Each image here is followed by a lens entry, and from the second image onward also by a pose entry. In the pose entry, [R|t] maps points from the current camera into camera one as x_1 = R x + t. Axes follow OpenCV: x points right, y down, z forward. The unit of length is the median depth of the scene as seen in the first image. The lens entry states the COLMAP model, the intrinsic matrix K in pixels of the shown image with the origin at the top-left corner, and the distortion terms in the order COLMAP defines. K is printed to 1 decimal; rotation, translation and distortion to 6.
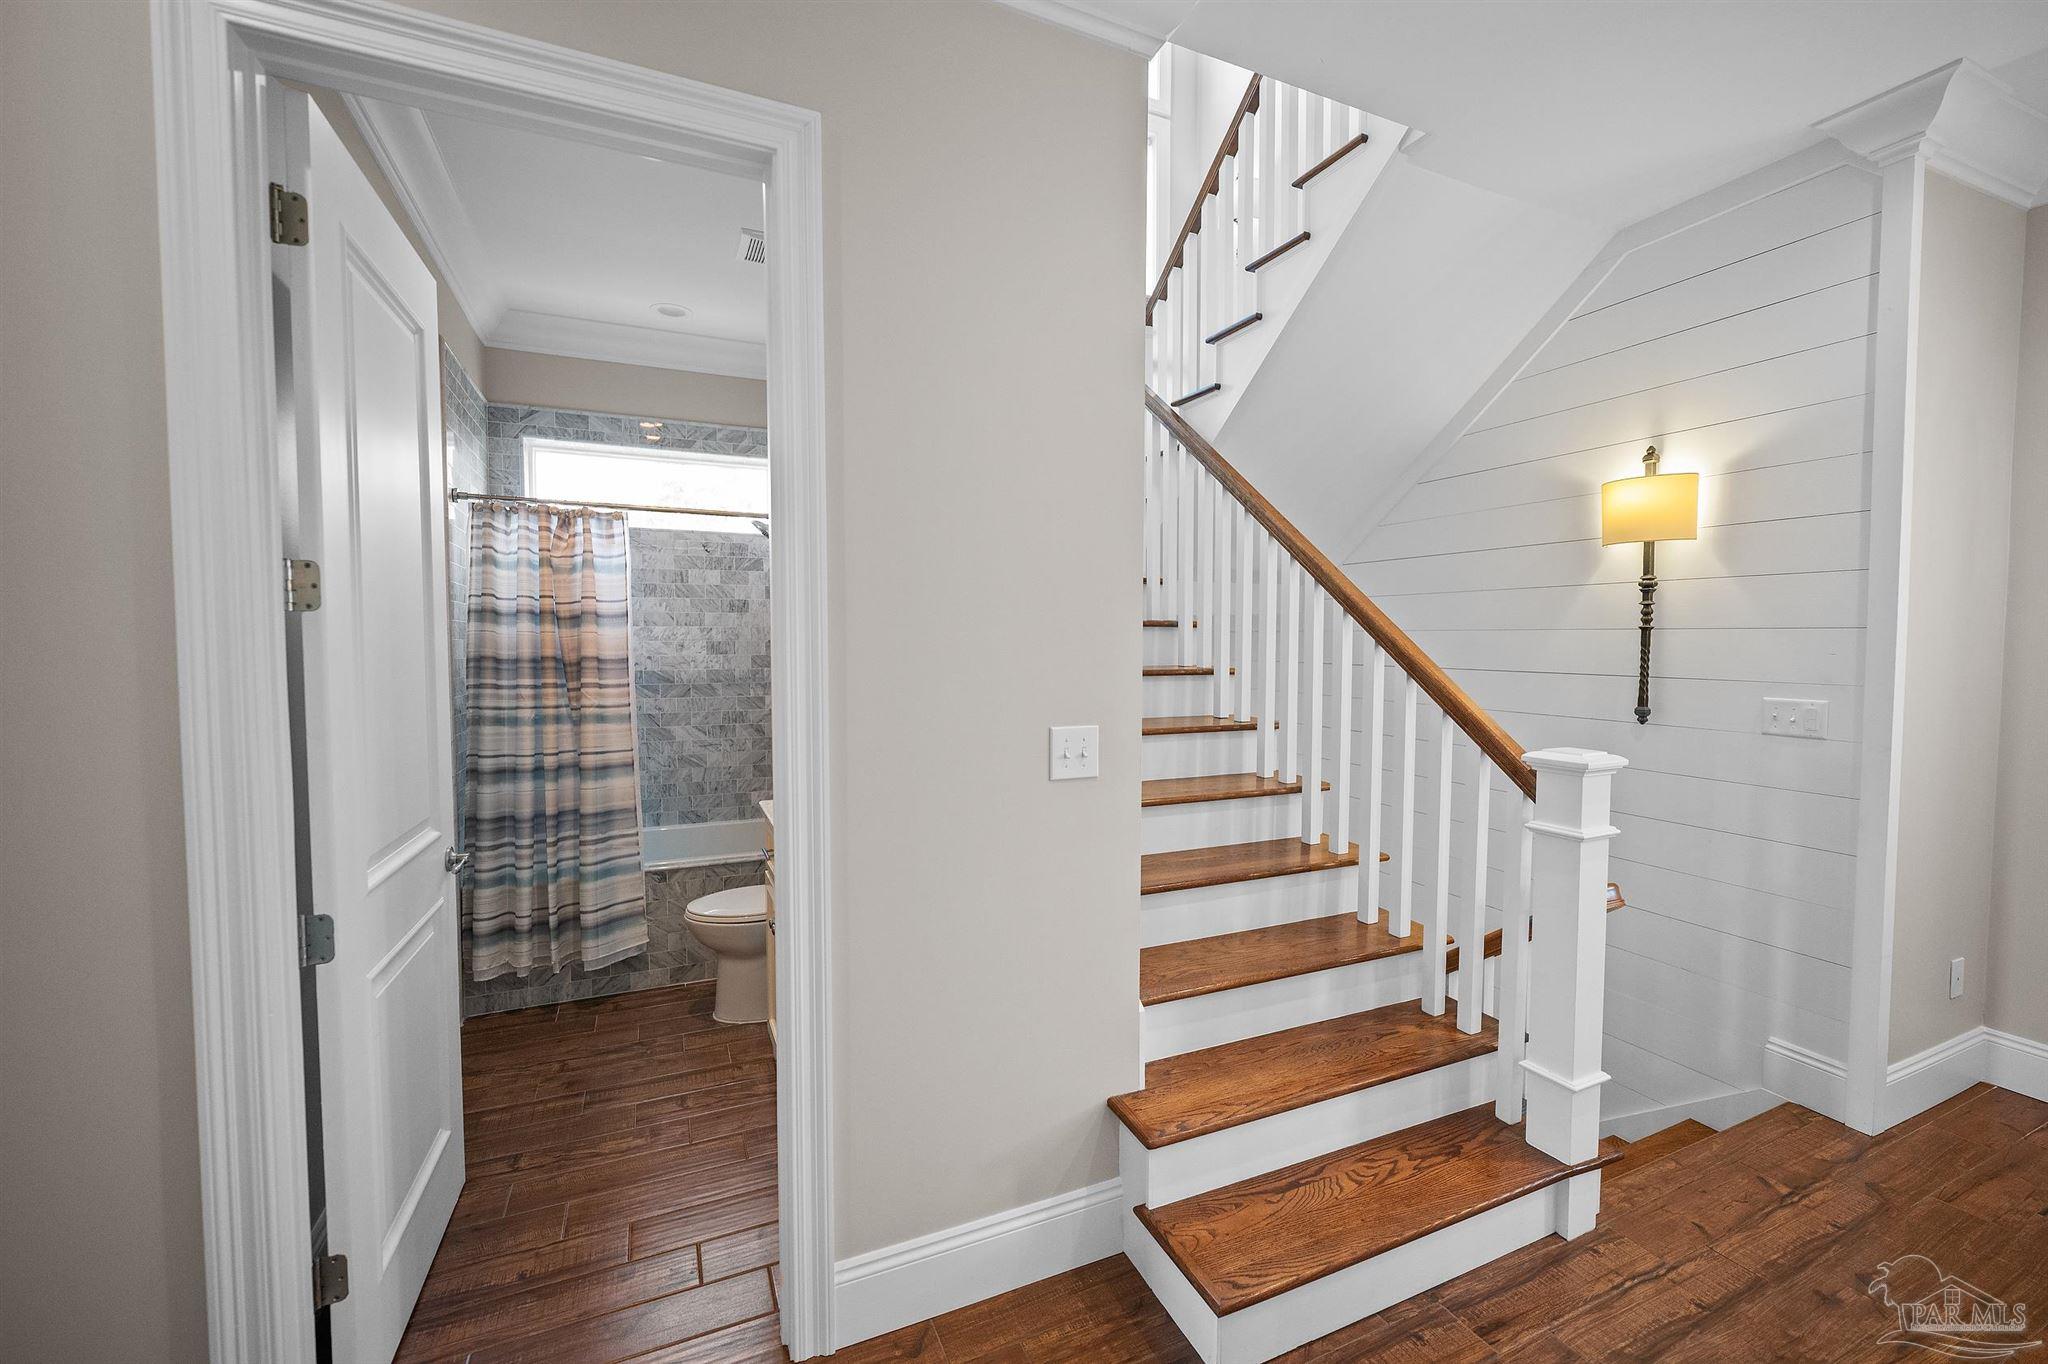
lens RADIAL K [[823.7, 0, 1024.0], [0, 823.7, 682.0], [0, 0, 1]] dist [0.000259, 0.000009]
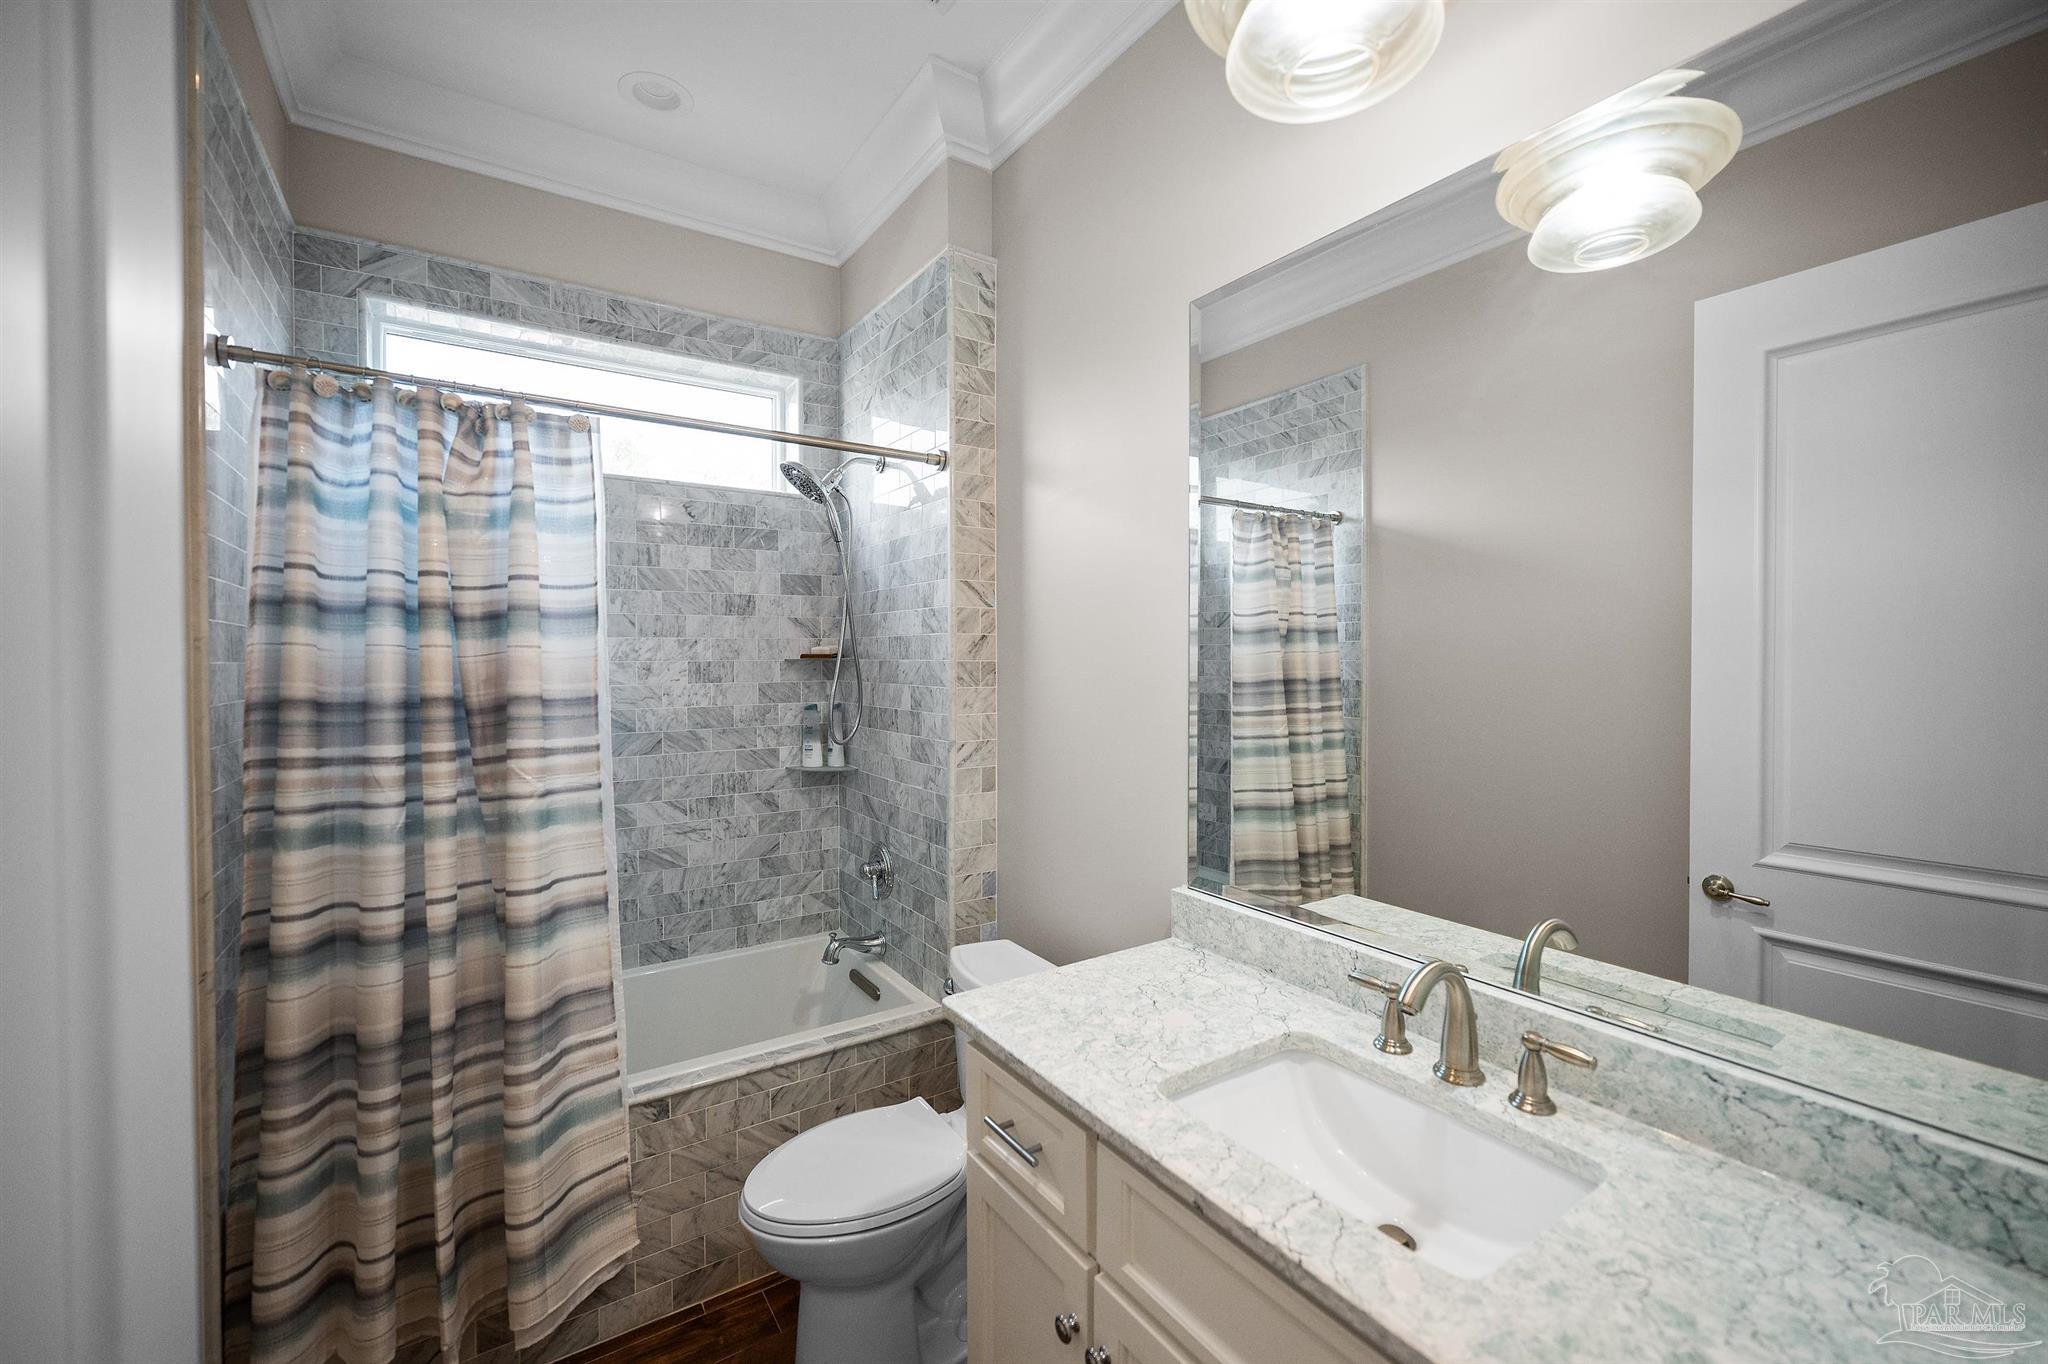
lens RADIAL K [[827.6, 0, 1025.3], [0, 827.6, 672.4], [0, 0, 1]] dist [-0.001433, 0.000119]
pose [[0.985518, -0.007018, 0.169427, -0.312531], [0.012226, 0.999484, -0.029713, -0.025947], [-0.169131, 0.031354, 0.985095, 0.451859]]
